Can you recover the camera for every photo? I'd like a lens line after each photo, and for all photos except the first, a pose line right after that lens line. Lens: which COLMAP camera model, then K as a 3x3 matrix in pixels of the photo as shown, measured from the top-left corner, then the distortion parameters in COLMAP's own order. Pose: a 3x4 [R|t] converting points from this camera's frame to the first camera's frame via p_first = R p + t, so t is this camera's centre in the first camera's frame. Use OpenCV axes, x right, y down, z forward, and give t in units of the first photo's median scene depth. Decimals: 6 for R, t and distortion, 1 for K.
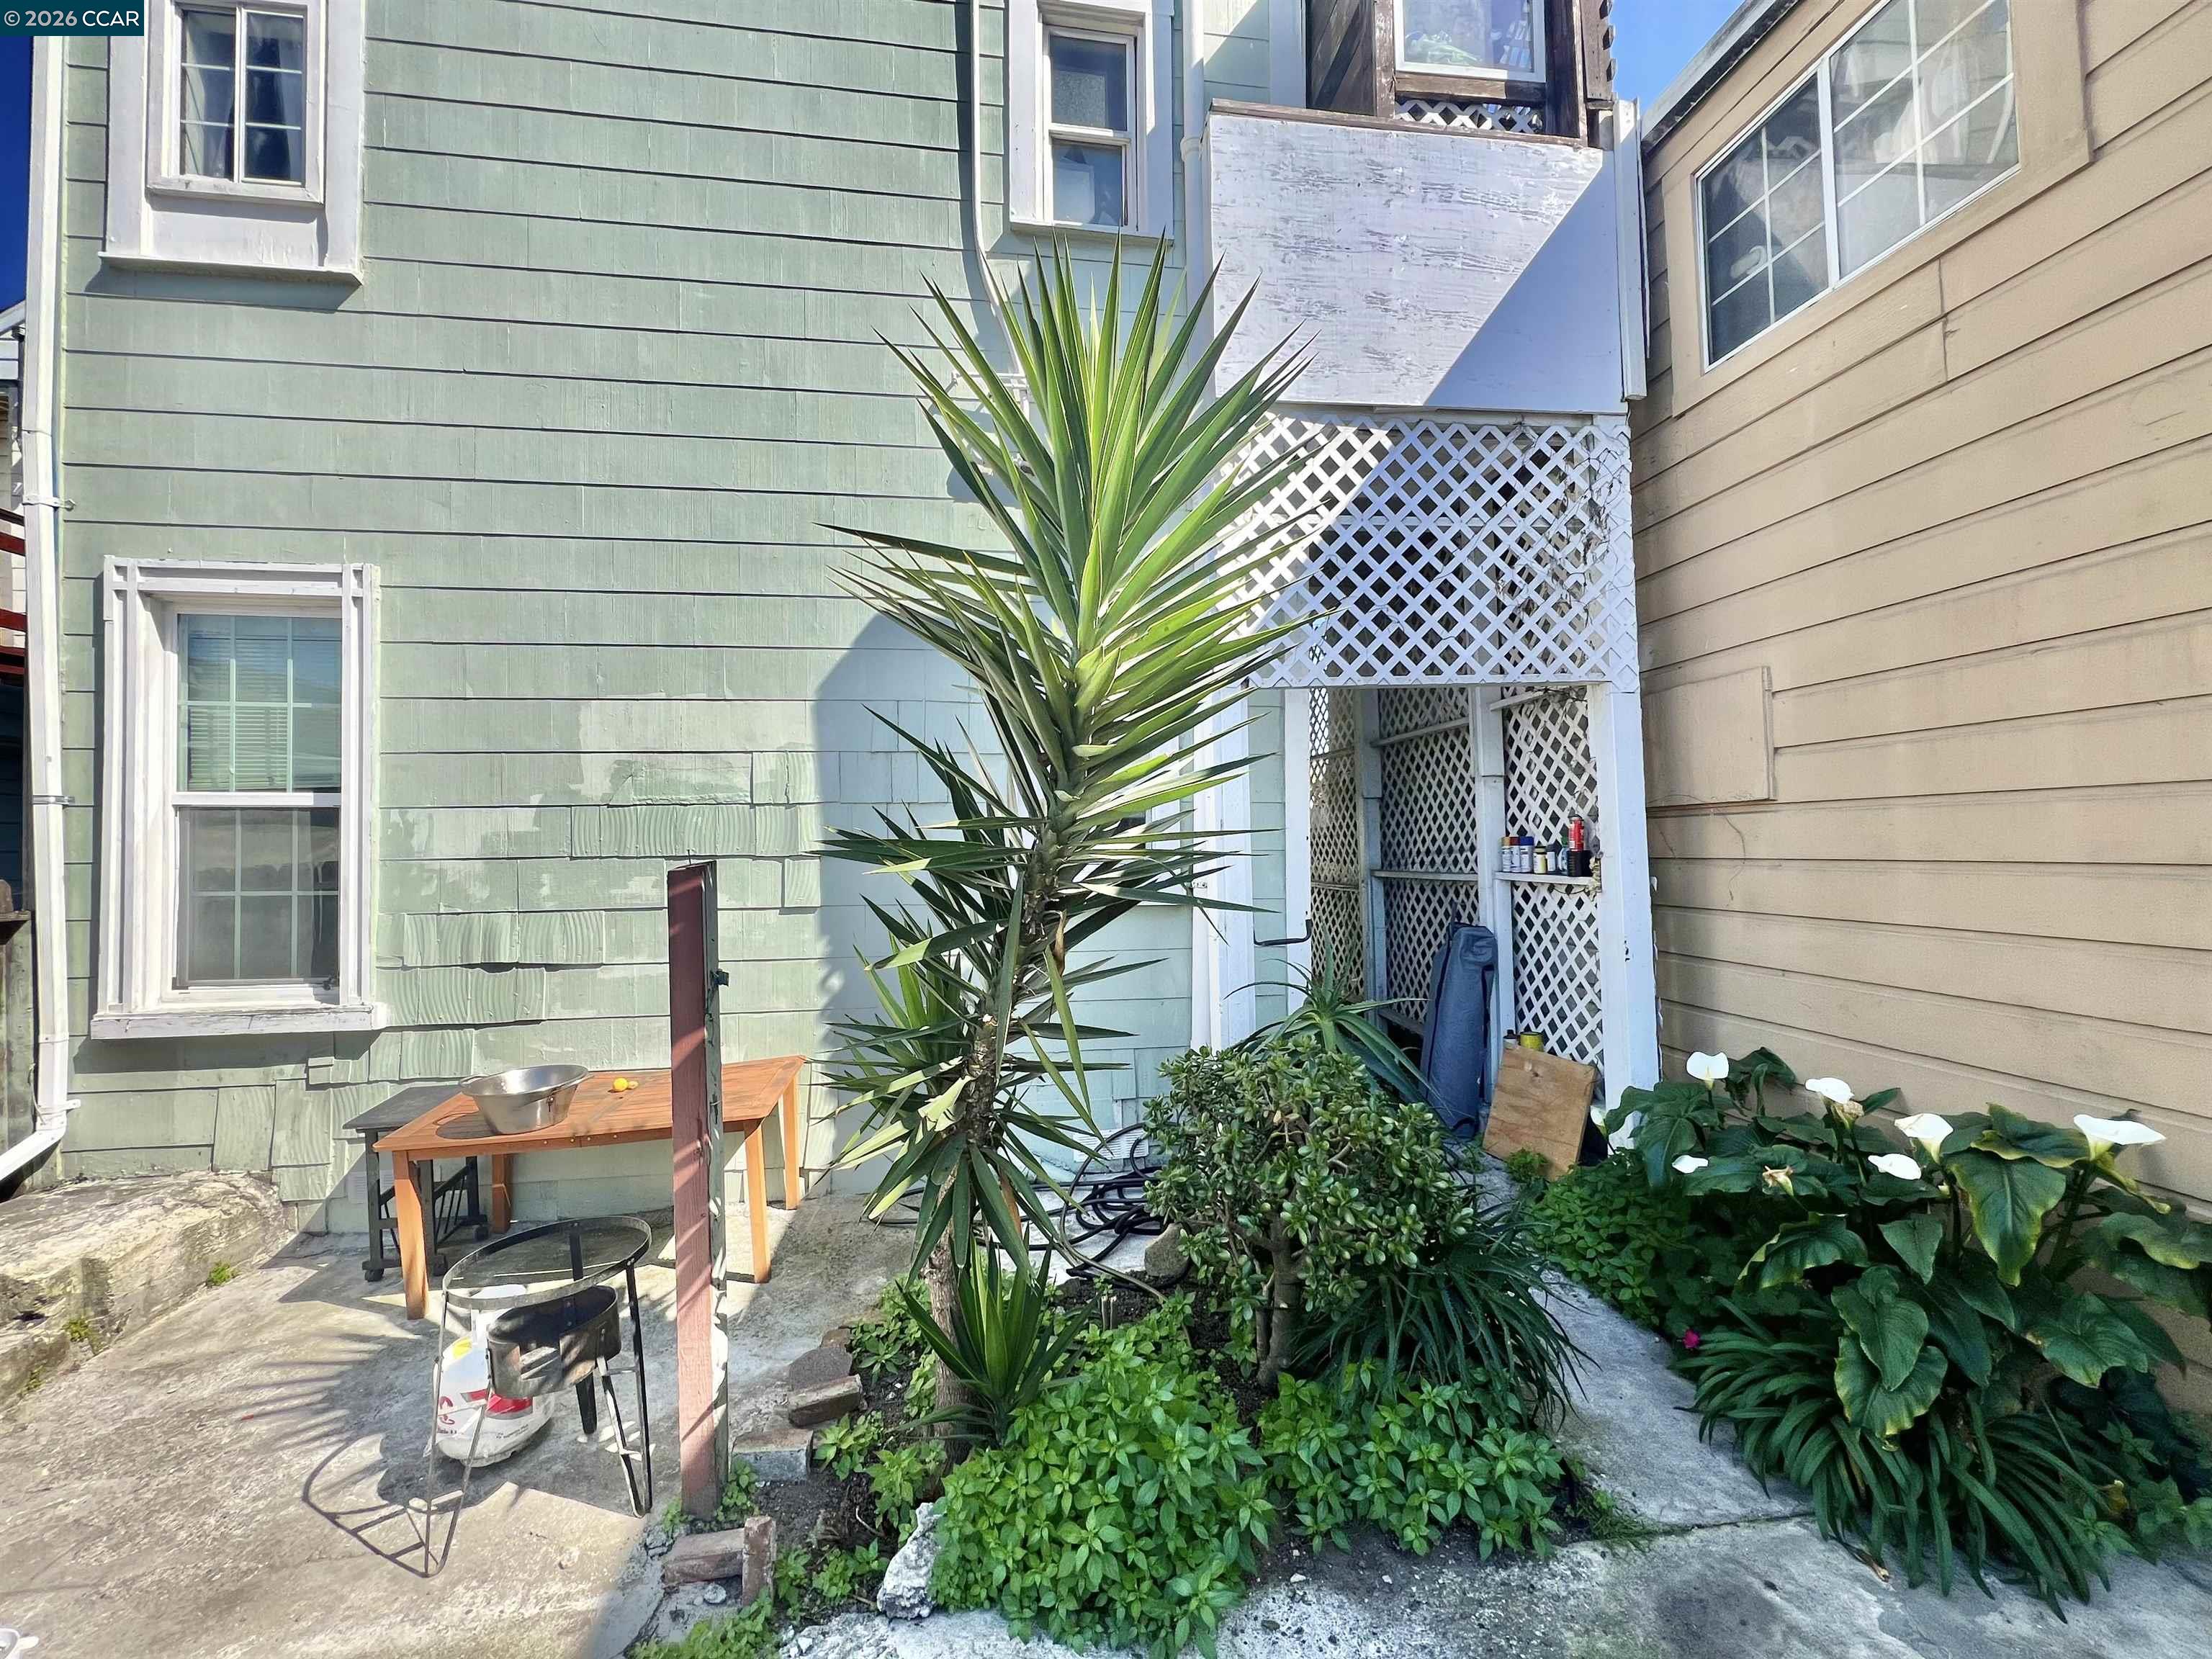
lens RADIAL K [[884.3, 0, 1097.9], [0, 884.3, 828.9], [0, 0, 1]] dist [-0.001223, 0.000325]
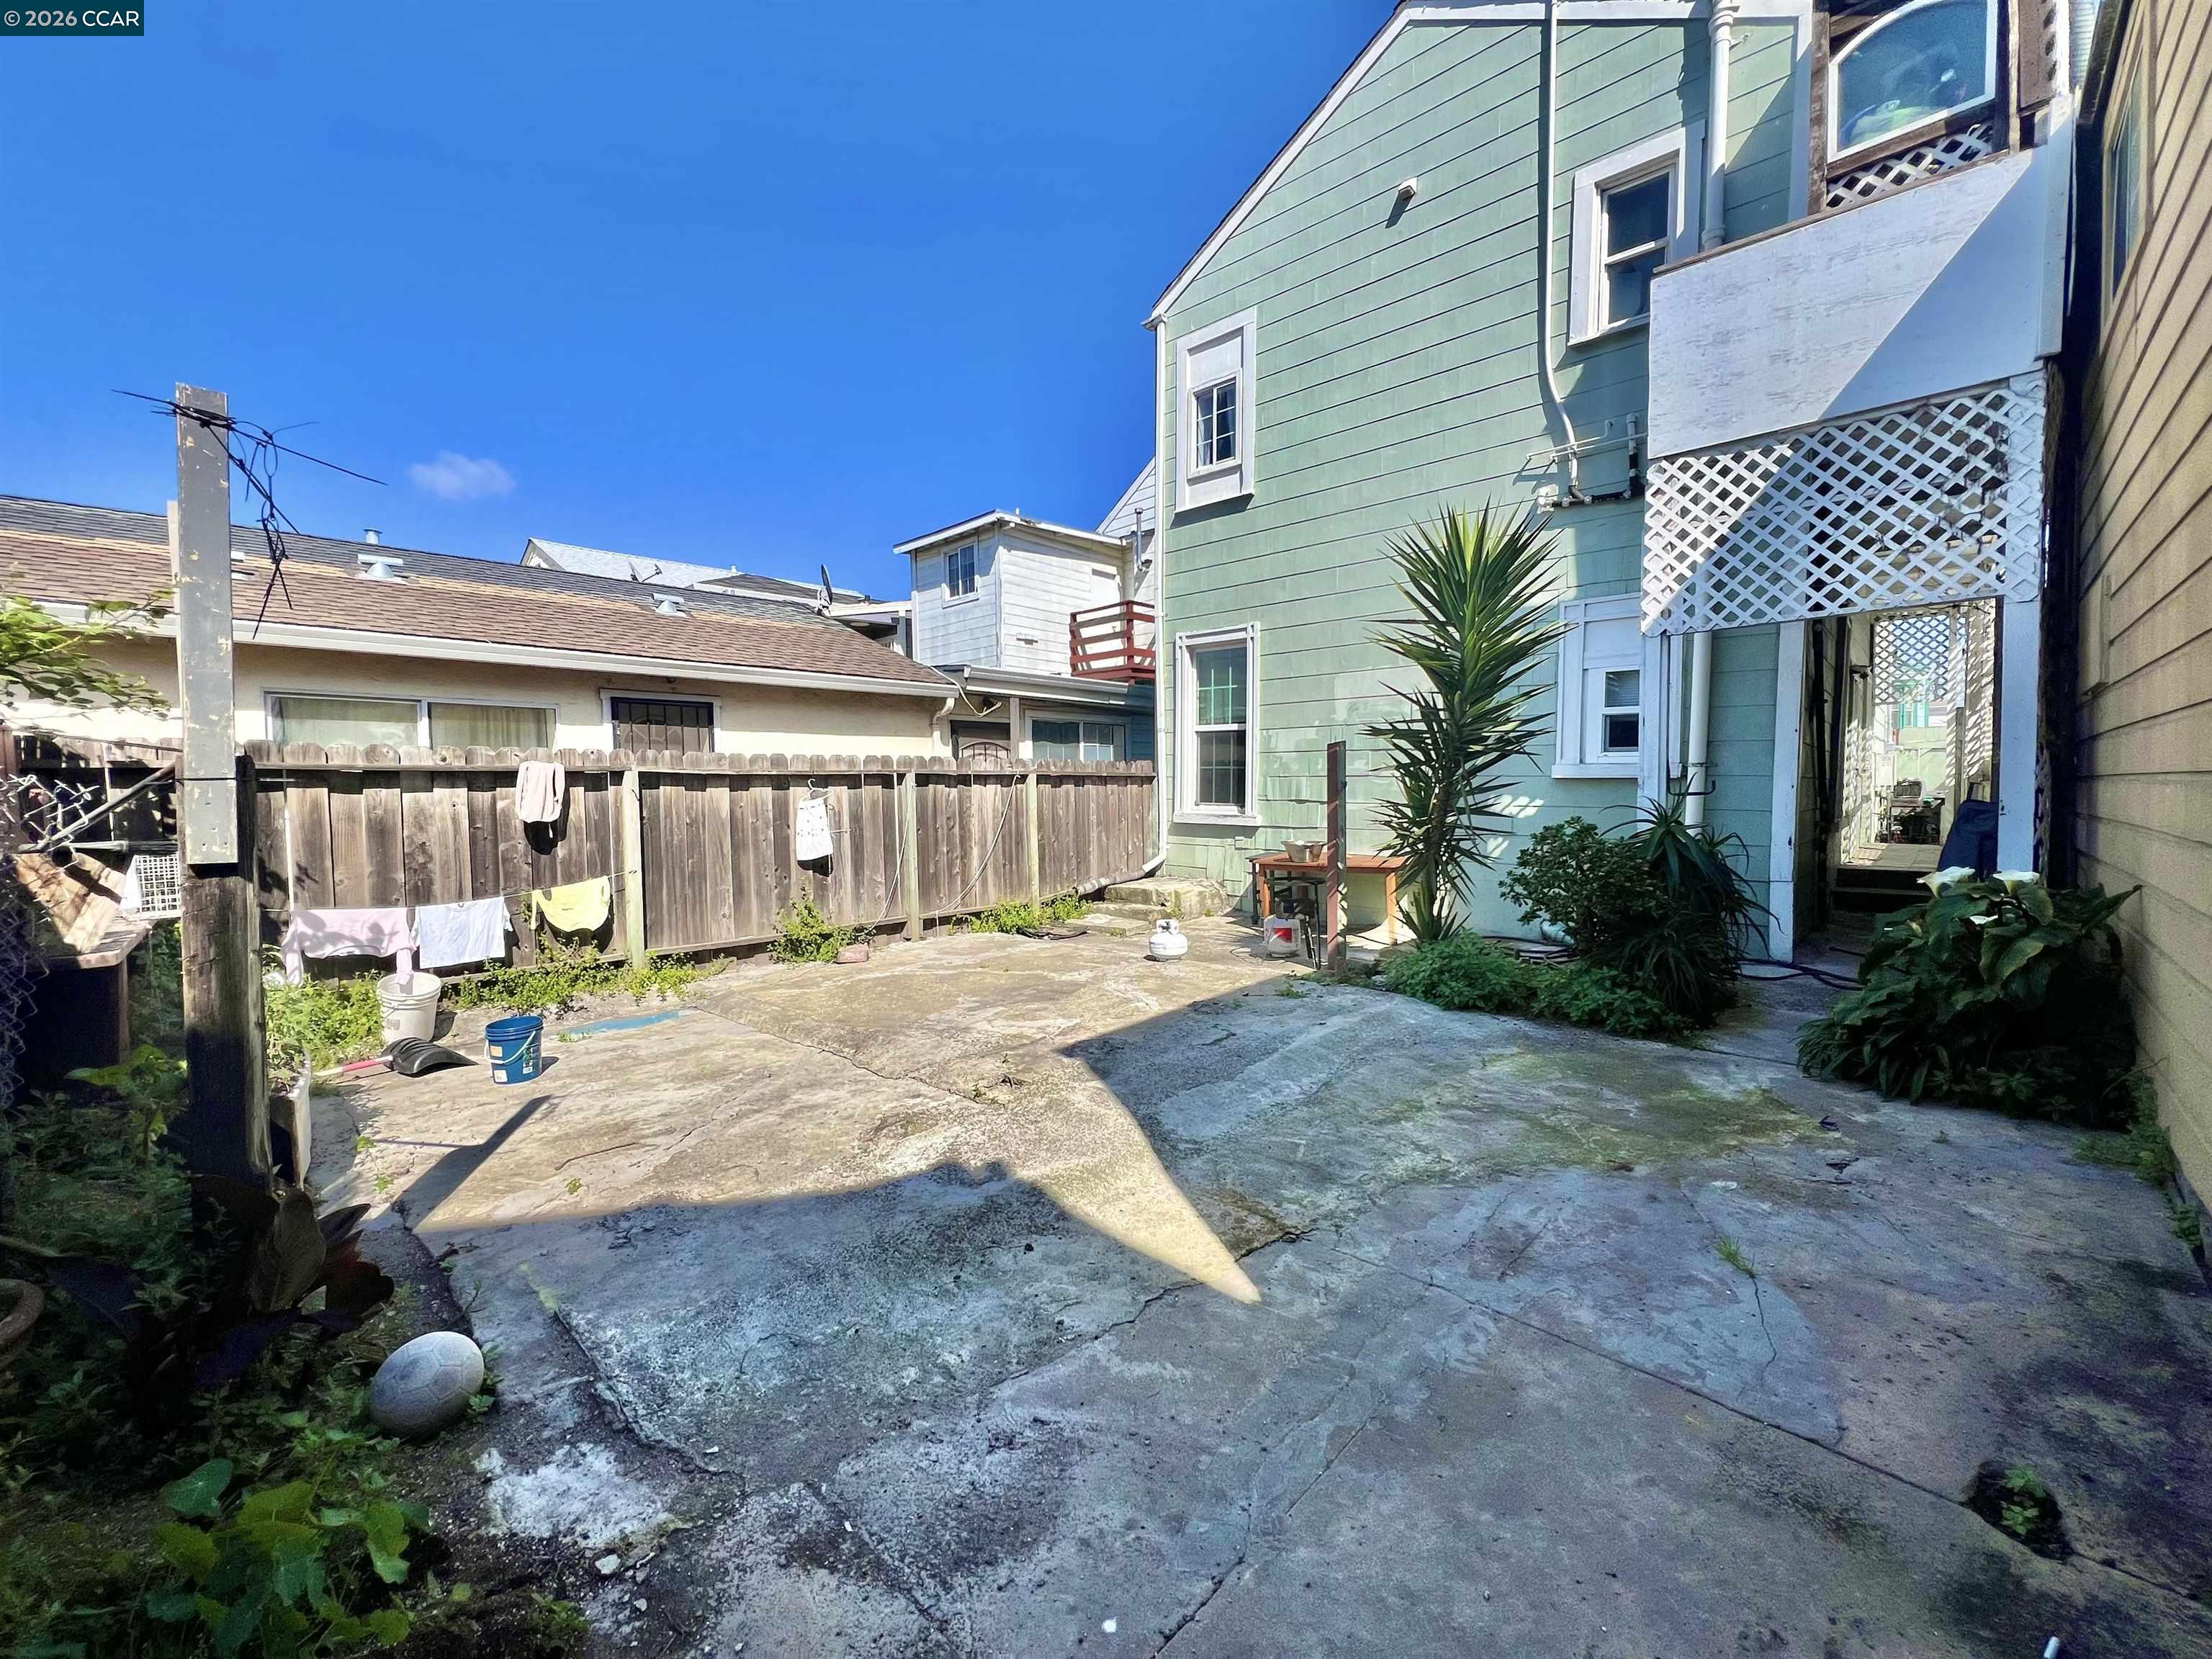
lens RADIAL K [[884.3, 0, 1094.8], [0, 884.3, 824.1], [0, 0, 1]] dist [-0.001223, 0.000325]
pose [[0.620815, 0.049977, -0.782362, 0.745585], [0.008396, 0.997485, 0.070381, 0.057979], [0.783912, -0.050262, 0.618834, -0.782940]]
